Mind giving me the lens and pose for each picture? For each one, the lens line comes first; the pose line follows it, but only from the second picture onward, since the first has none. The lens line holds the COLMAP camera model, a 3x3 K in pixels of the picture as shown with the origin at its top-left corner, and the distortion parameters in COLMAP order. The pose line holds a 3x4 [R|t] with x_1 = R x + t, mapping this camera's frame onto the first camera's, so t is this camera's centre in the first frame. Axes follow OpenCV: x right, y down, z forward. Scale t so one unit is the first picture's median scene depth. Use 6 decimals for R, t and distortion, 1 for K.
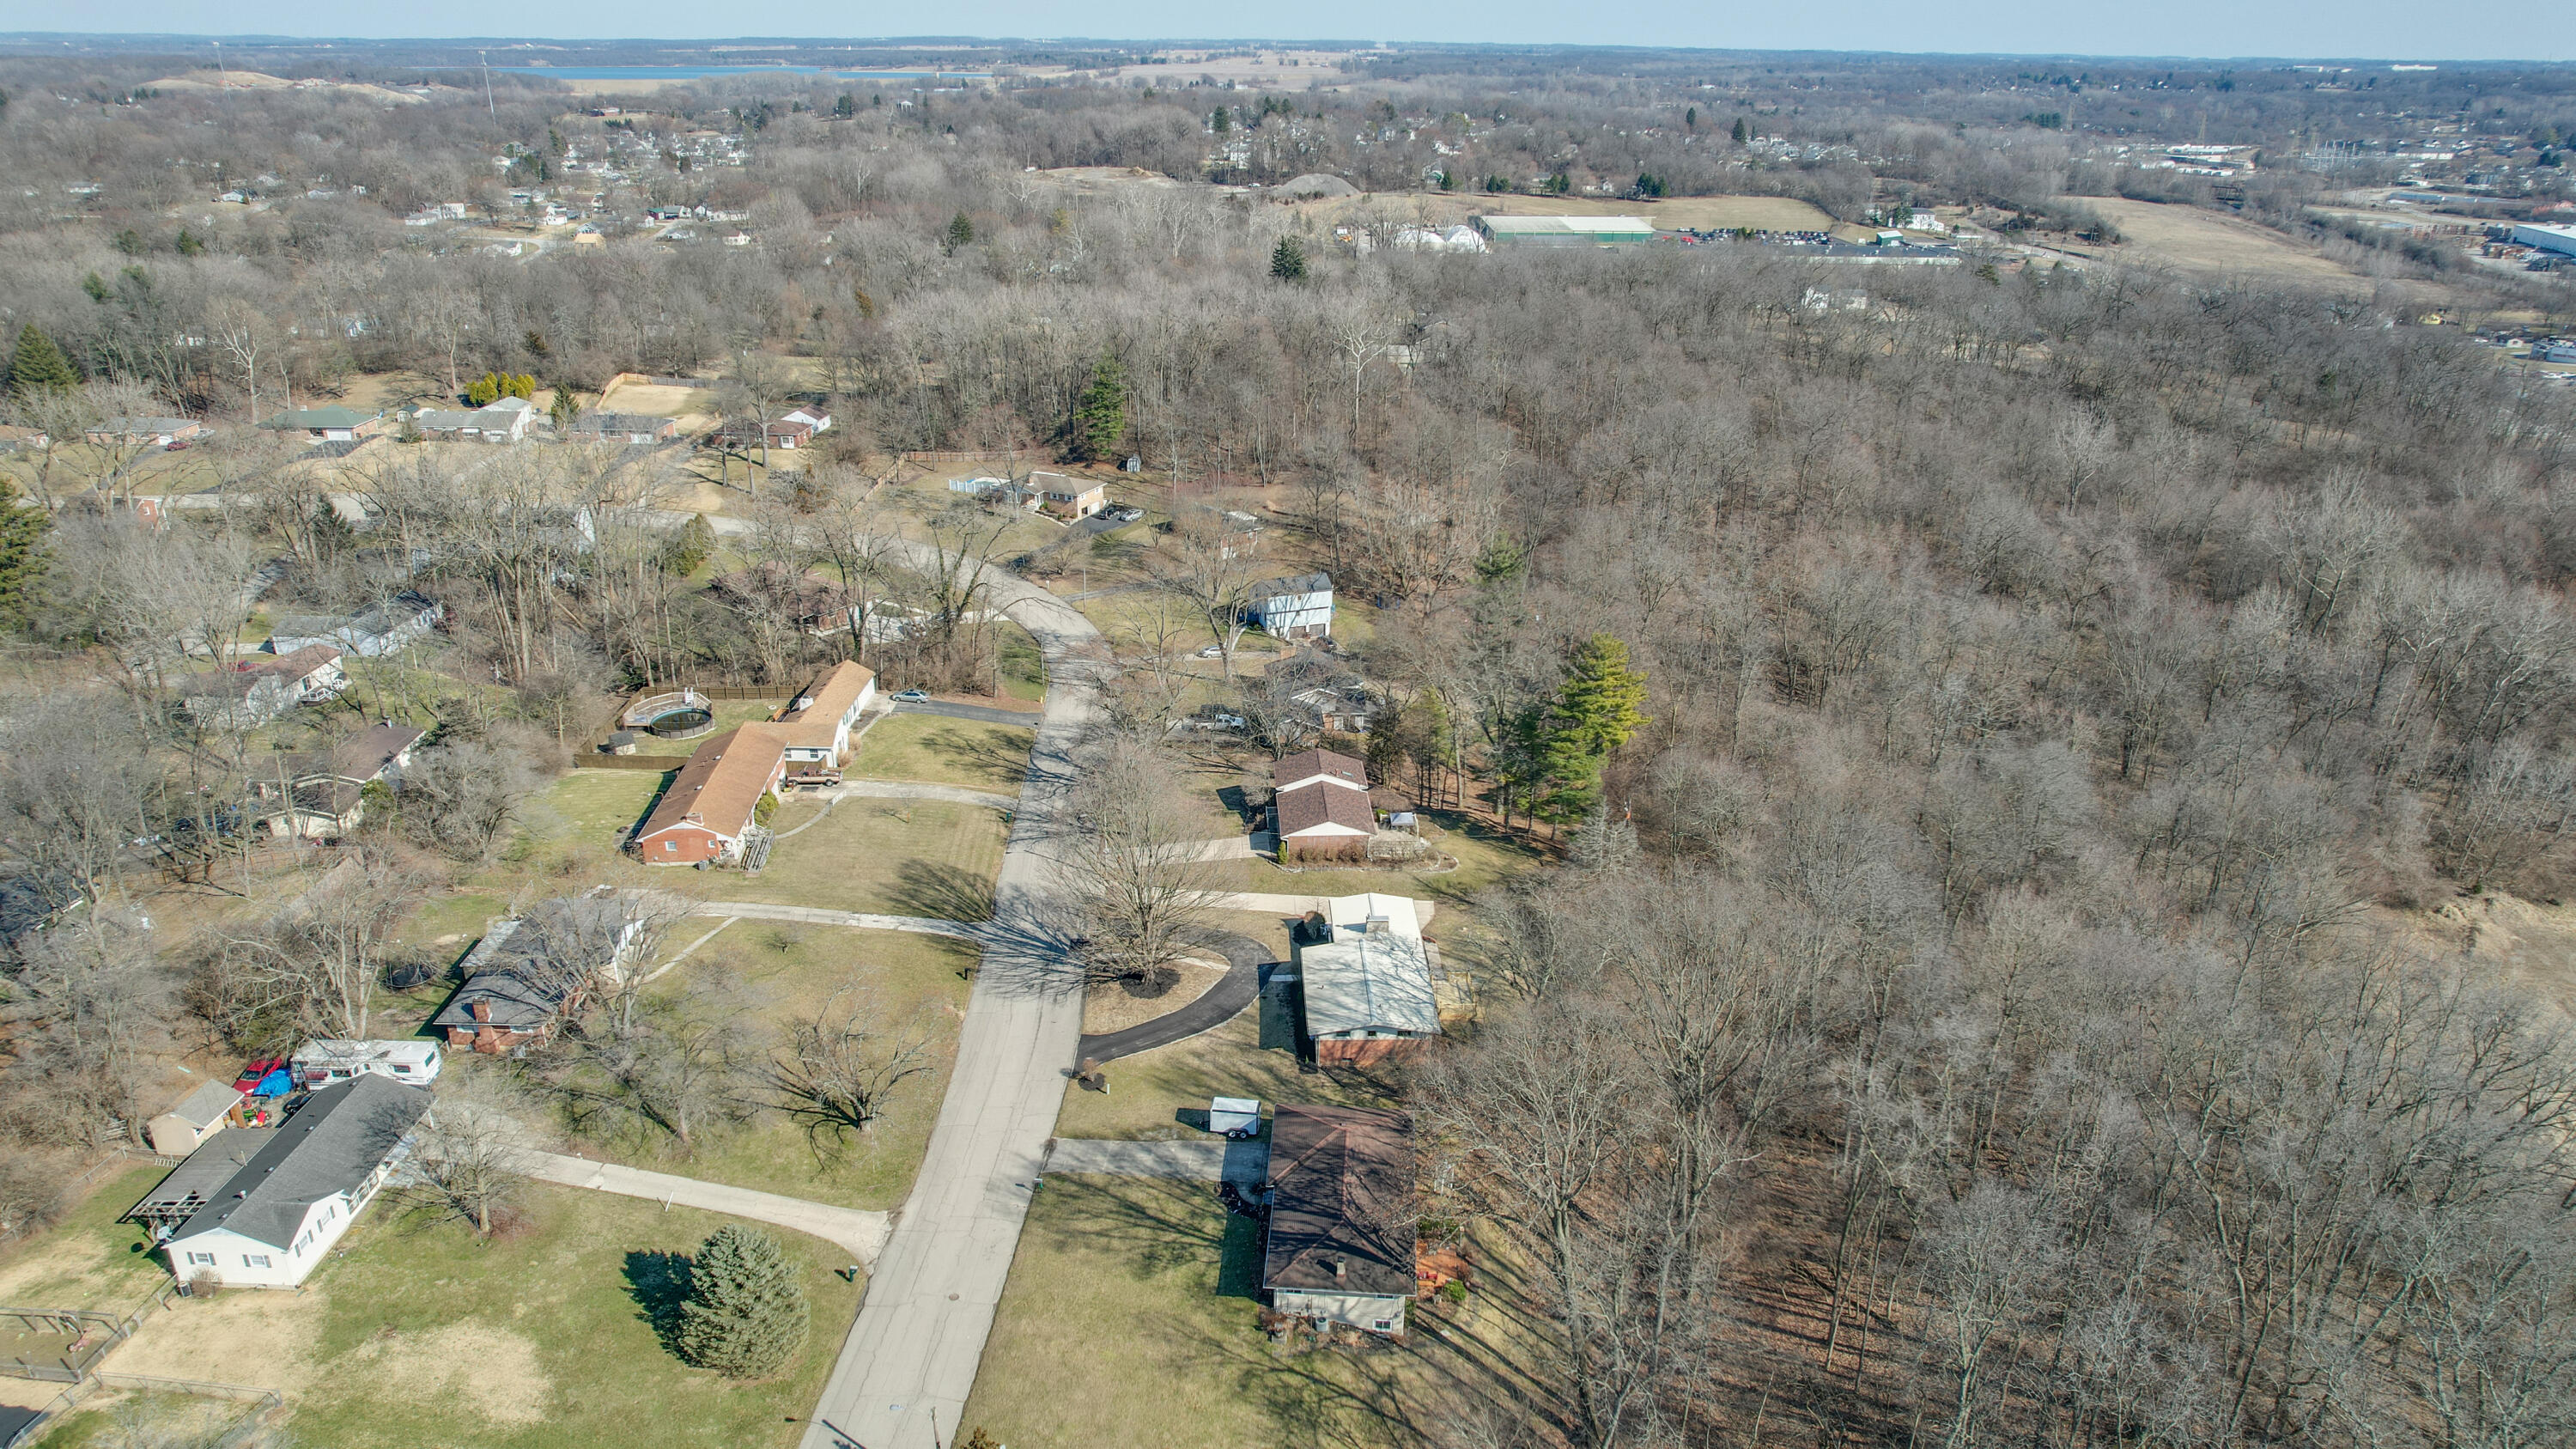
lens RADIAL K [[1660.6, 0, 1288.0], [0, 1660.6, 724.5], [0, 0, 1]] dist [-0.085050, 0.078565]
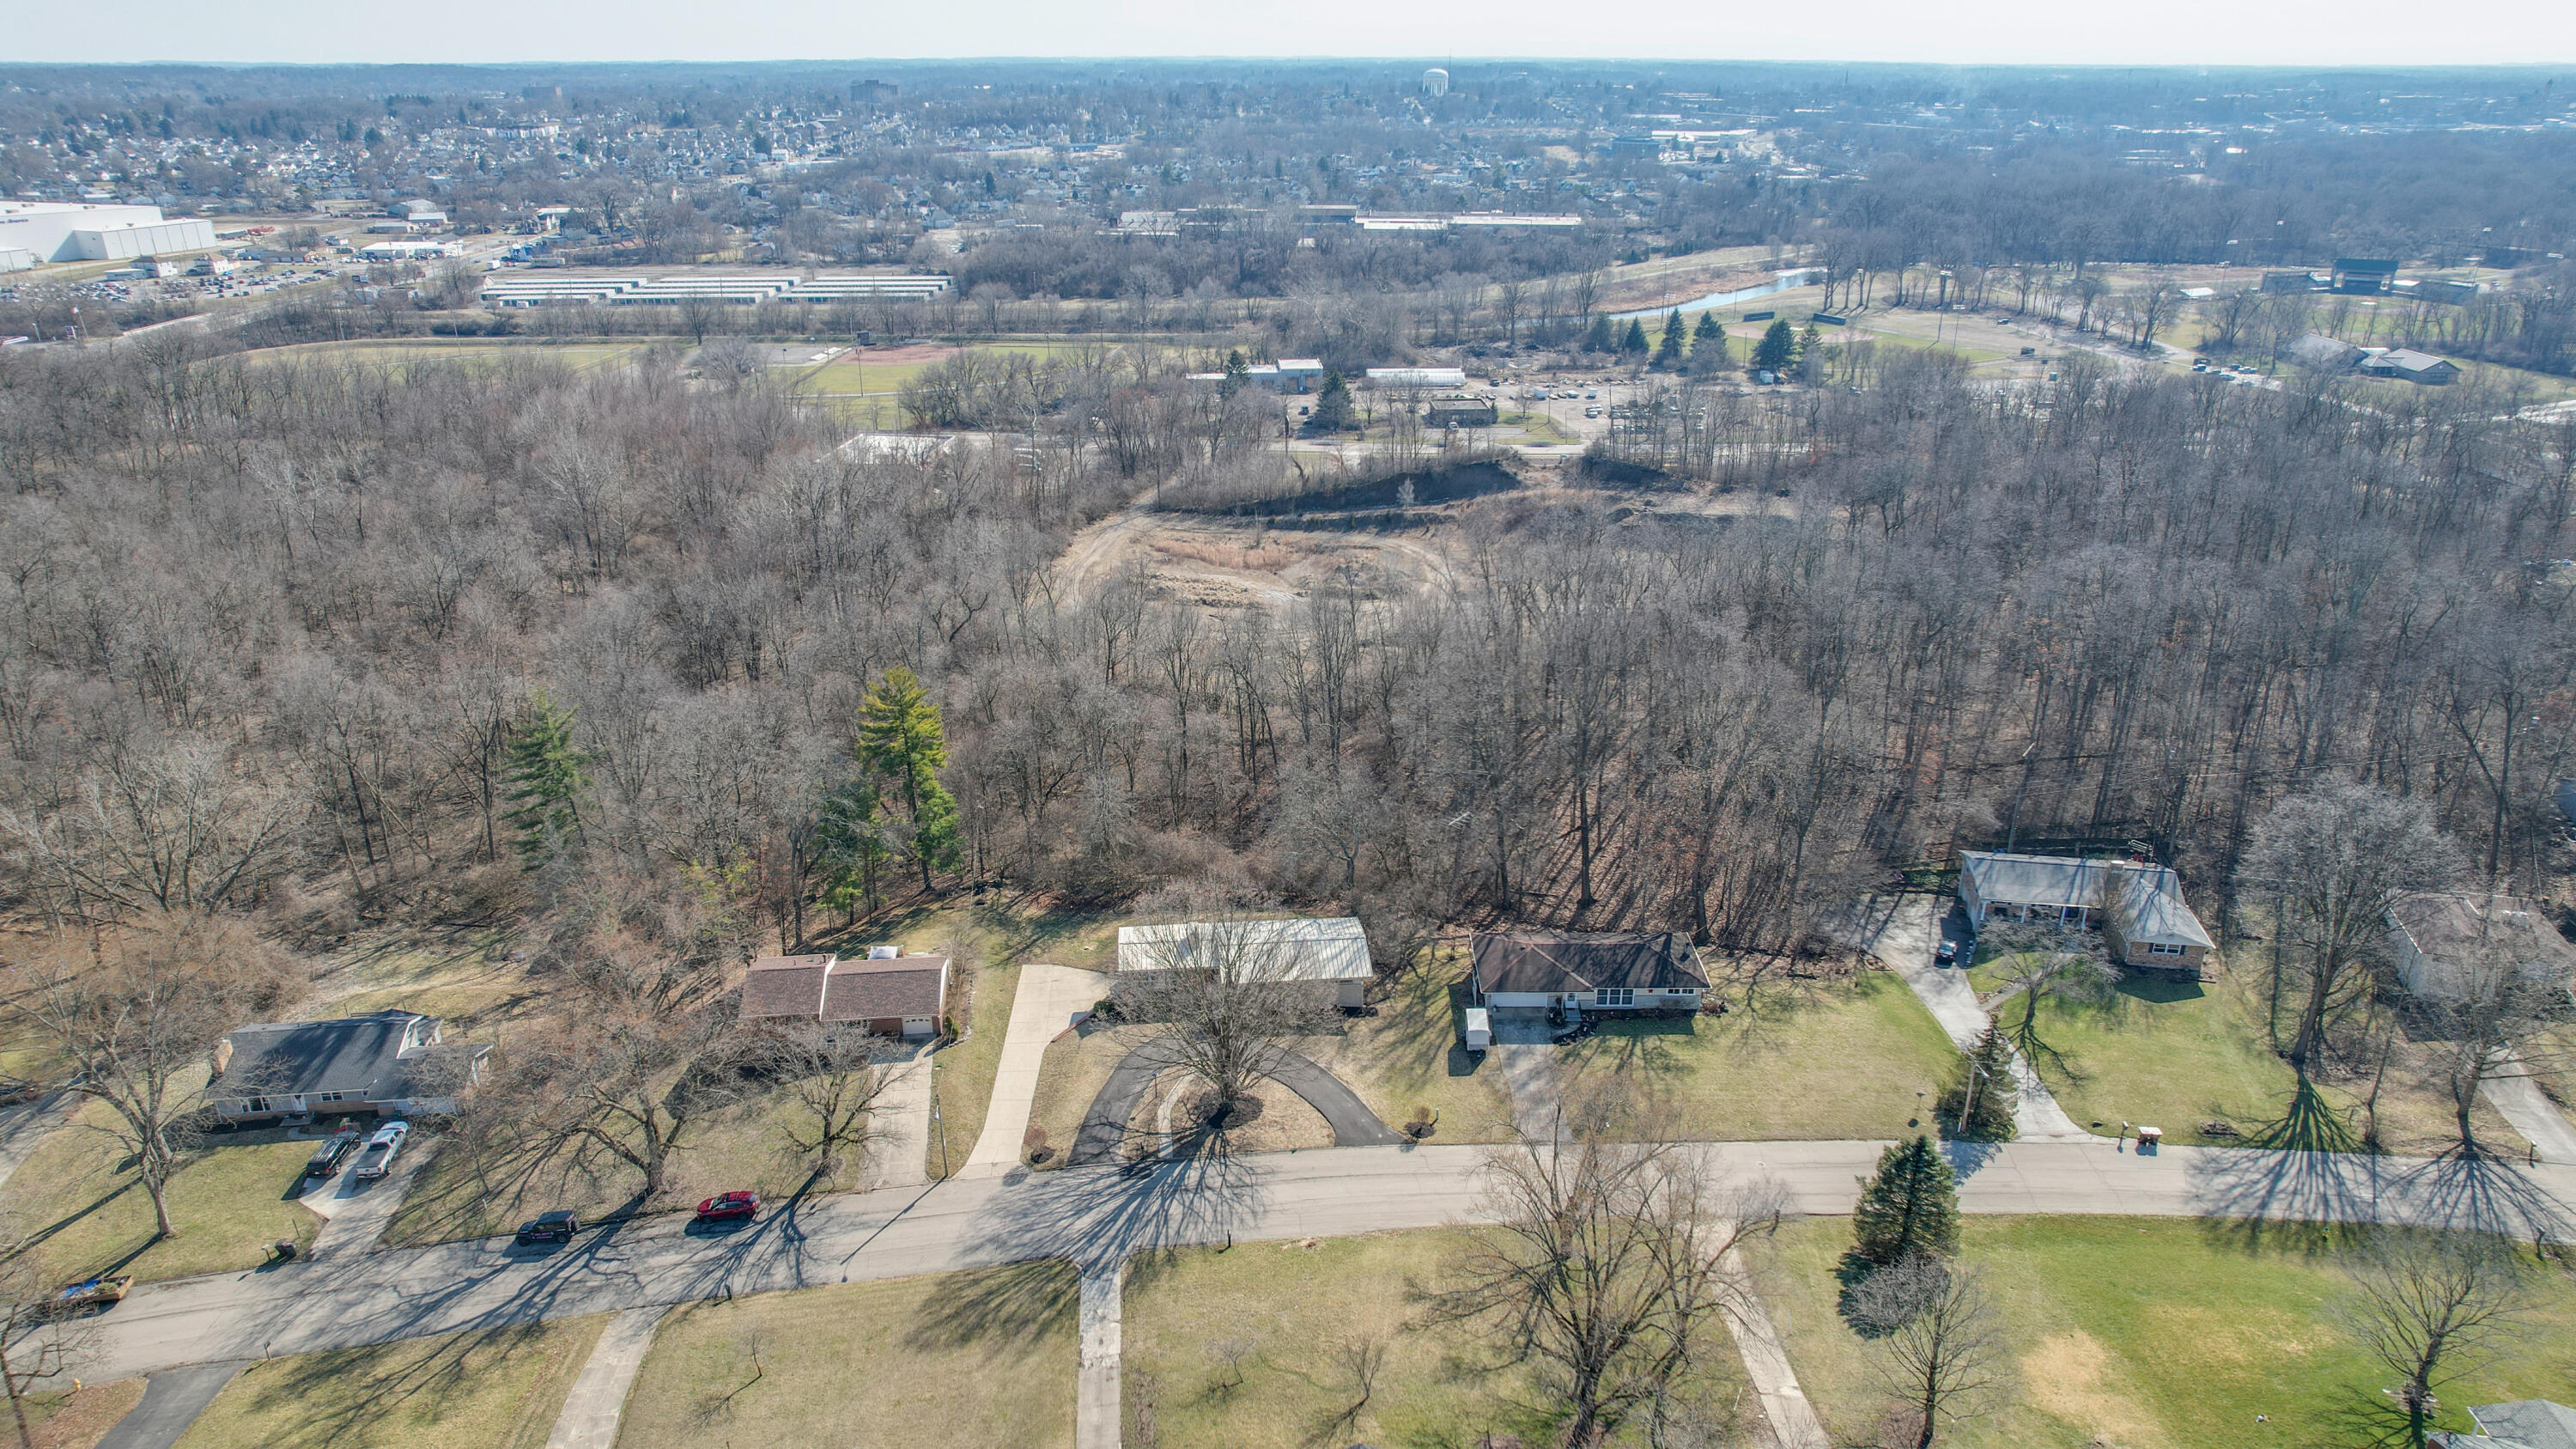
lens RADIAL K [[1667.0, 0, 1275.8], [0, 1667.0, 716.4], [0, 0, 1]] dist [-0.072922, 0.082725]
pose [[-0.057775, -0.380016, 0.923174, -0.986499], [0.386249, 0.844196, 0.371678, -0.413136], [-0.920583, 0.378049, 0.098007, 0.948416]]
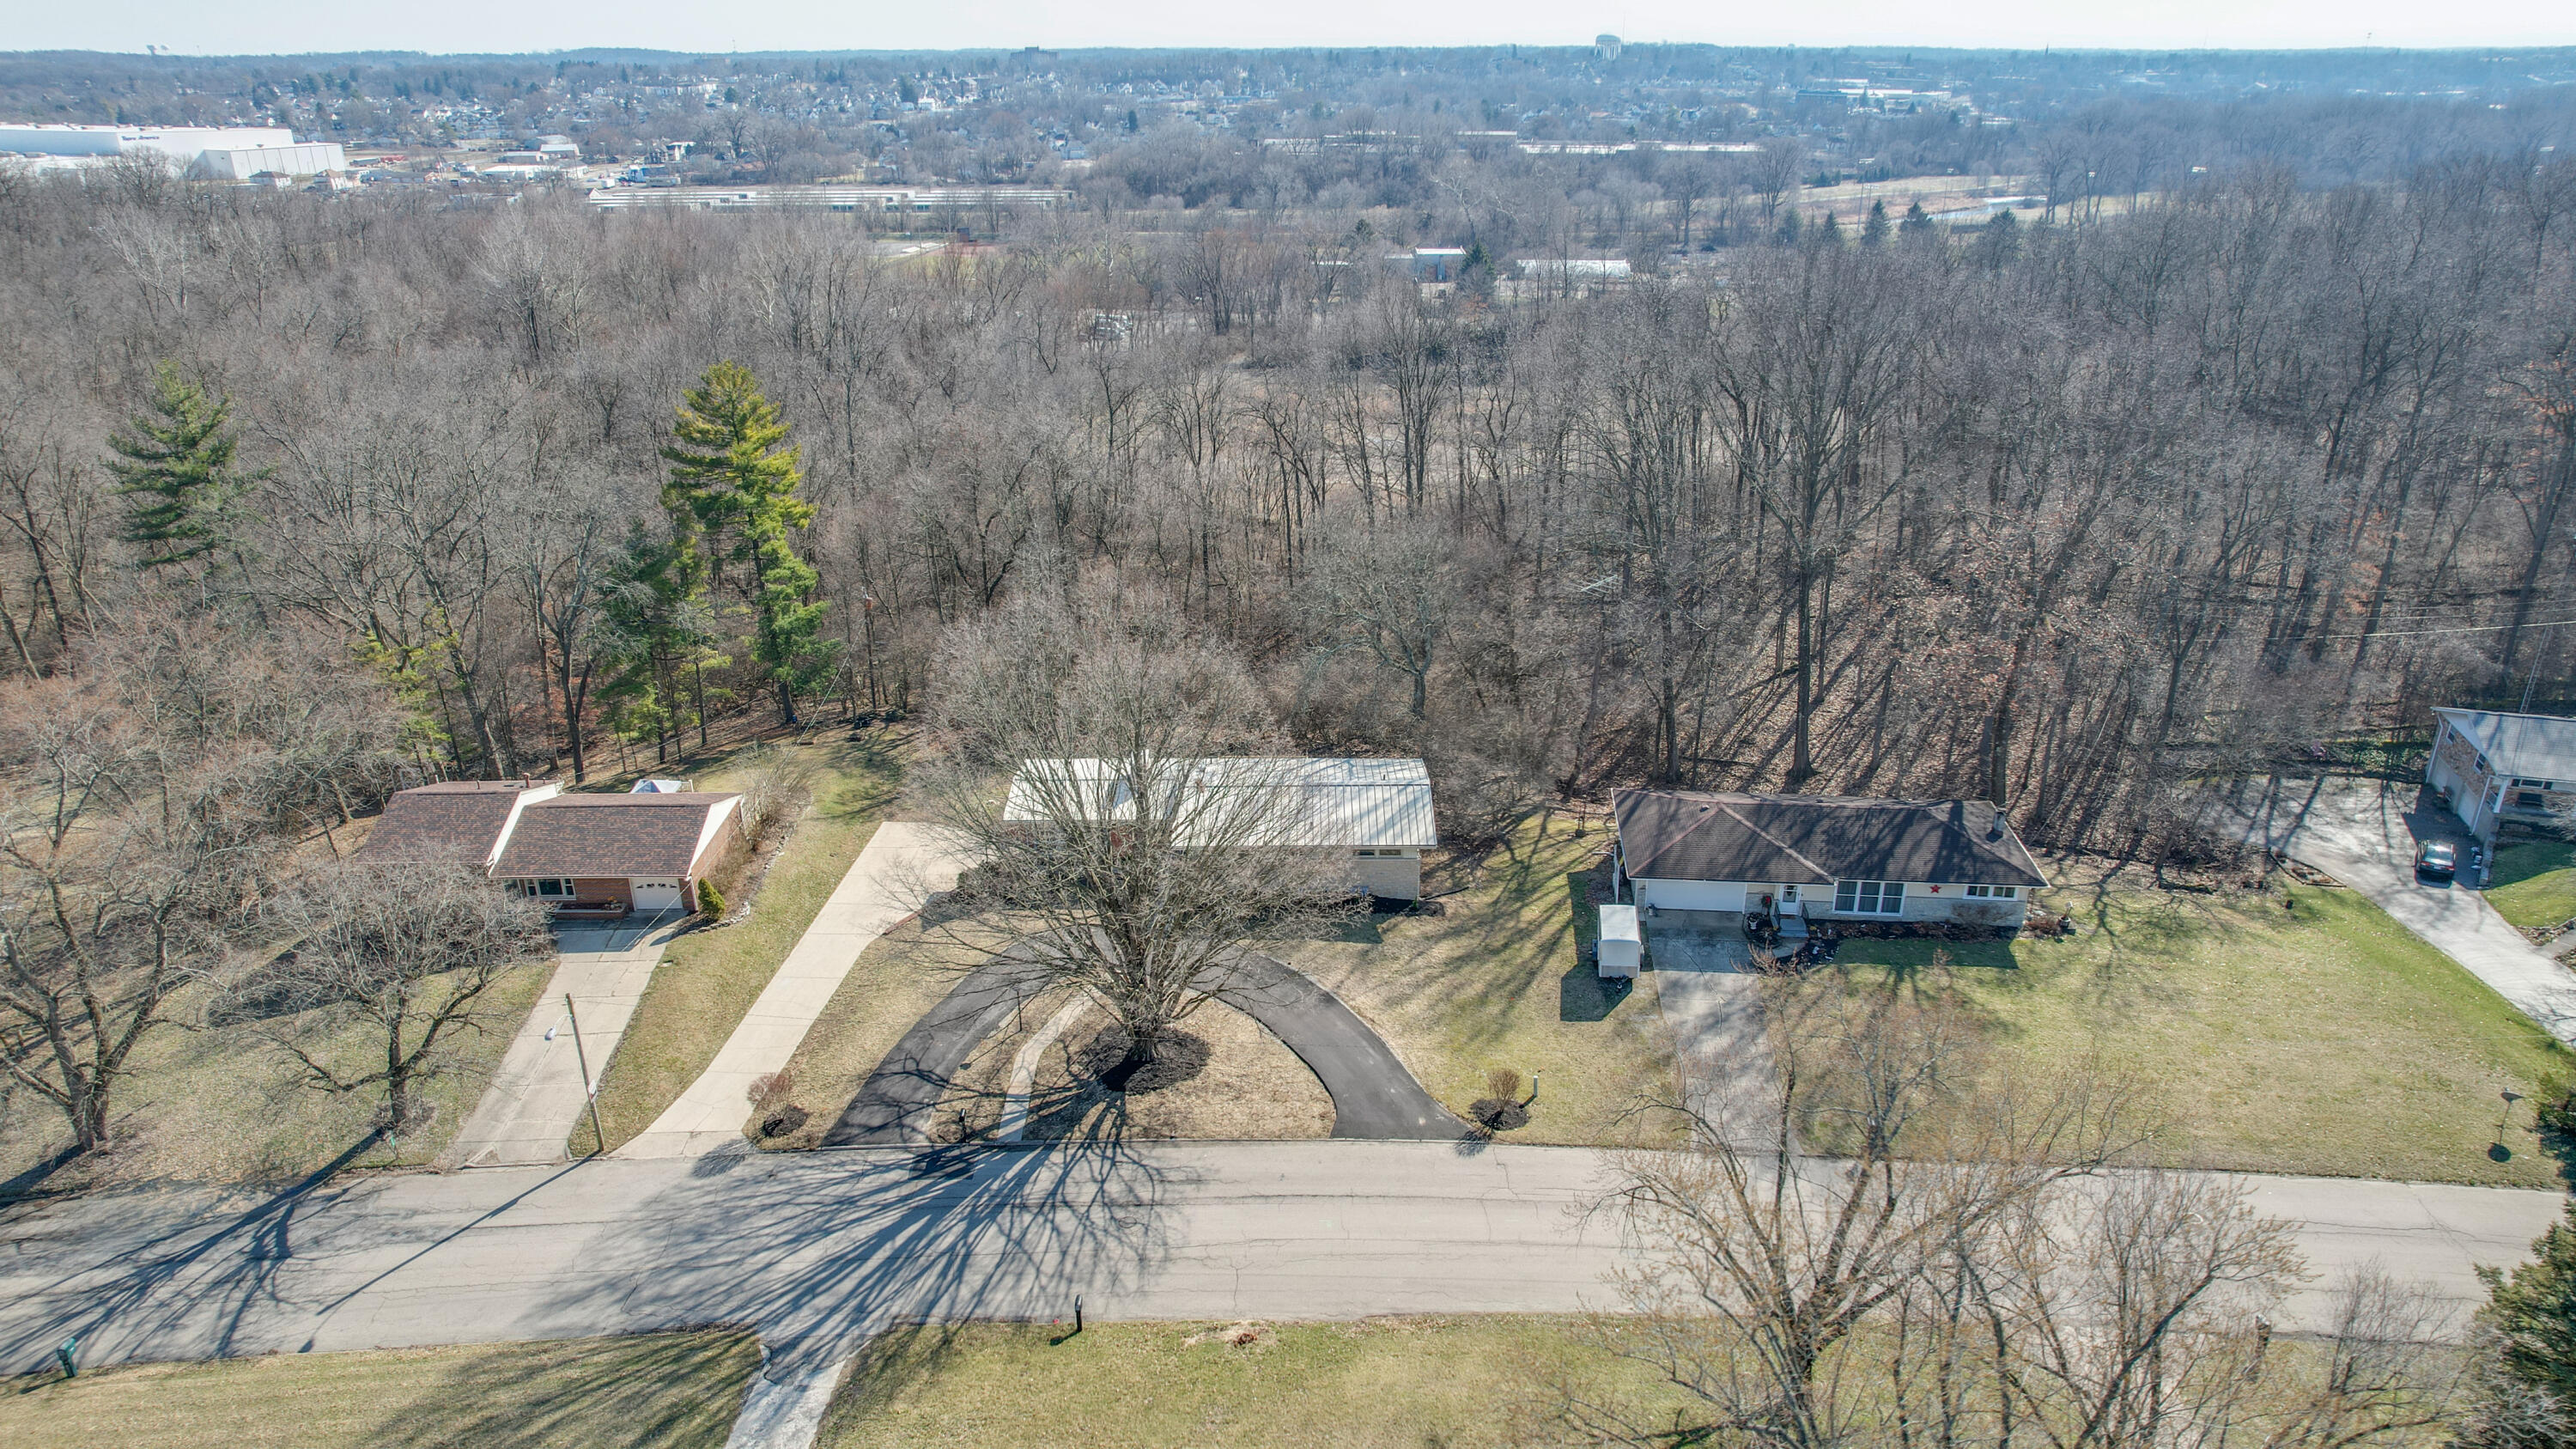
lens RADIAL K [[1660.6, 0, 1288.0], [0, 1660.6, 724.5], [0, 0, 1]] dist [-0.085050, 0.078565]
pose [[0.032775, -0.385667, 0.922056, -0.577348], [0.389200, 0.854654, 0.343641, -0.091630], [-0.920570, 0.347601, 0.178113, 0.988831]]
